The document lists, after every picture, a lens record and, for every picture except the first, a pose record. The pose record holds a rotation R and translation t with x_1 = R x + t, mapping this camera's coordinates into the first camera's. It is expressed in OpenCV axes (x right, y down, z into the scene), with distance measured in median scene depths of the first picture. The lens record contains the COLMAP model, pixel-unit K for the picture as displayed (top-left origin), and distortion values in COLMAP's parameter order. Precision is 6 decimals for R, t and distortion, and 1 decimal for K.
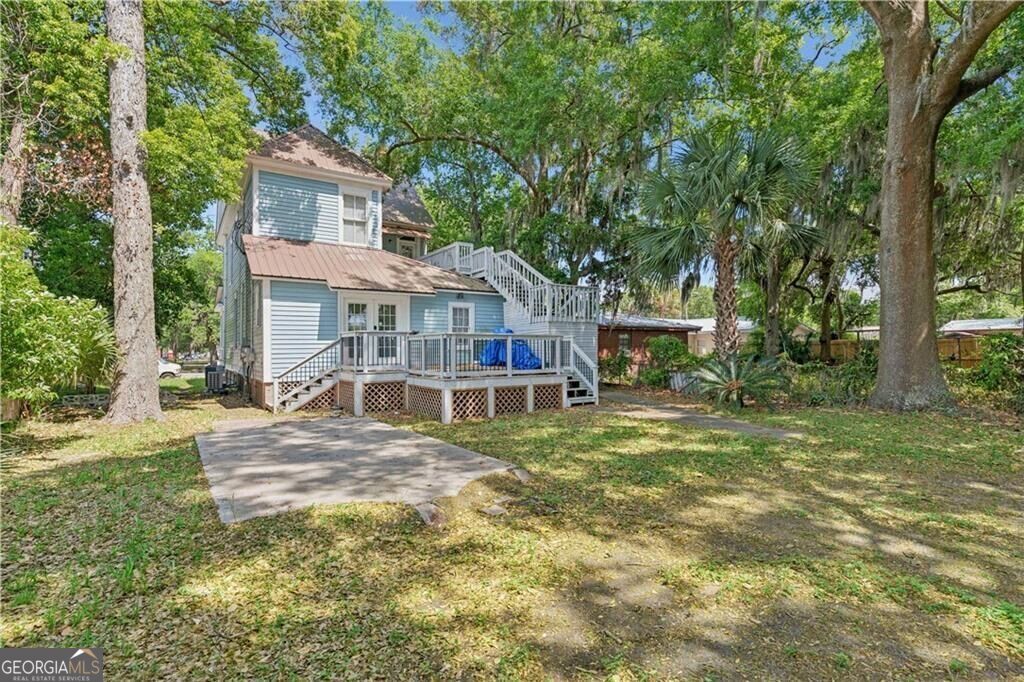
lens RADIAL K [[488.9, 0, 508.9], [0, 488.9, 336.7], [0, 0, 1]] dist [0.002800, 0.000248]
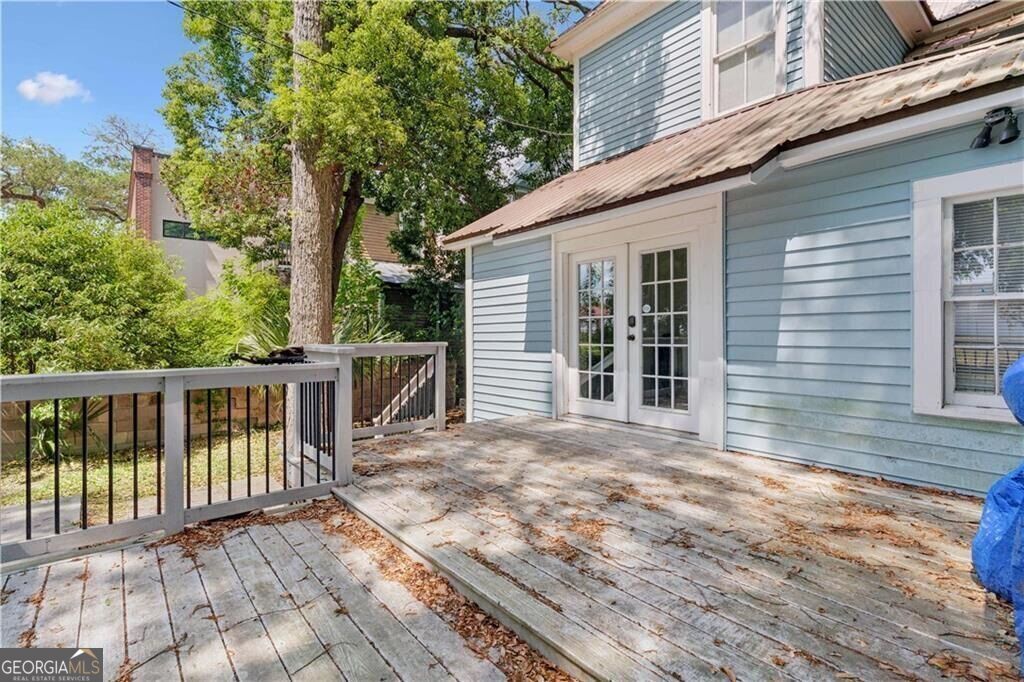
lens RADIAL K [[488.9, 0, 508.9], [0, 488.9, 336.7], [0, 0, 1]] dist [0.002800, 0.000248]
pose [[0.092318, 0.009549, -0.995684, 0.086608], [0.028101, 0.999531, 0.012192, -0.015676], [0.995333, -0.029105, 0.092007, 1.005721]]
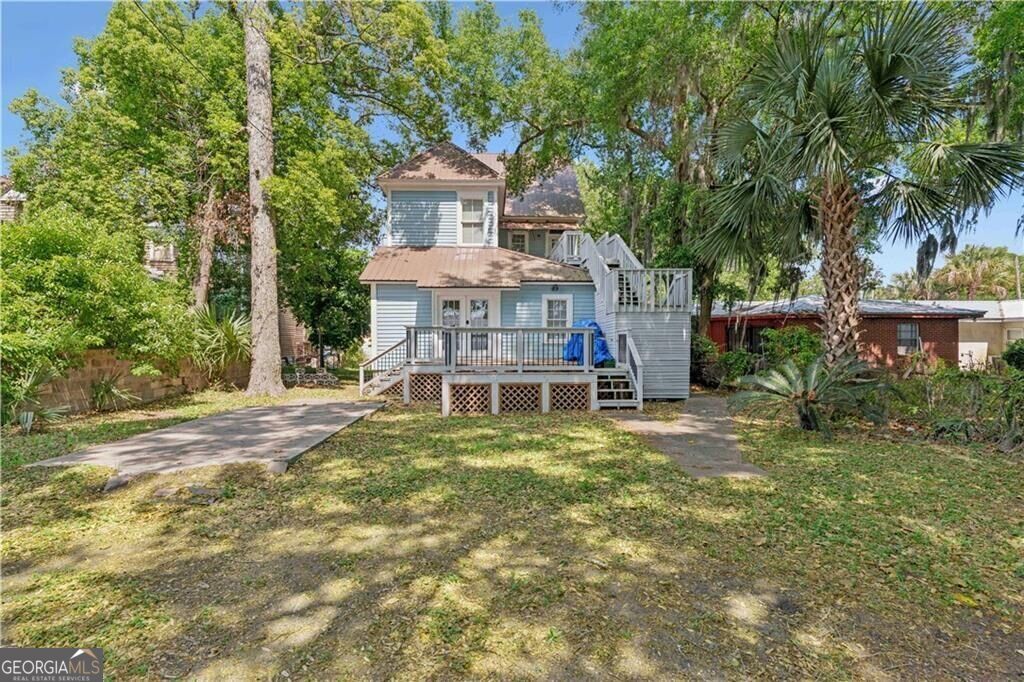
lens RADIAL K [[488.9, 0, 508.9], [0, 488.9, 336.7], [0, 0, 1]] dist [0.002800, 0.000248]
pose [[0.850467, -0.000254, -0.526028, 0.417767], [0.008949, 0.999862, 0.013985, -0.001147], [0.525952, -0.016601, 0.850352, 0.162701]]
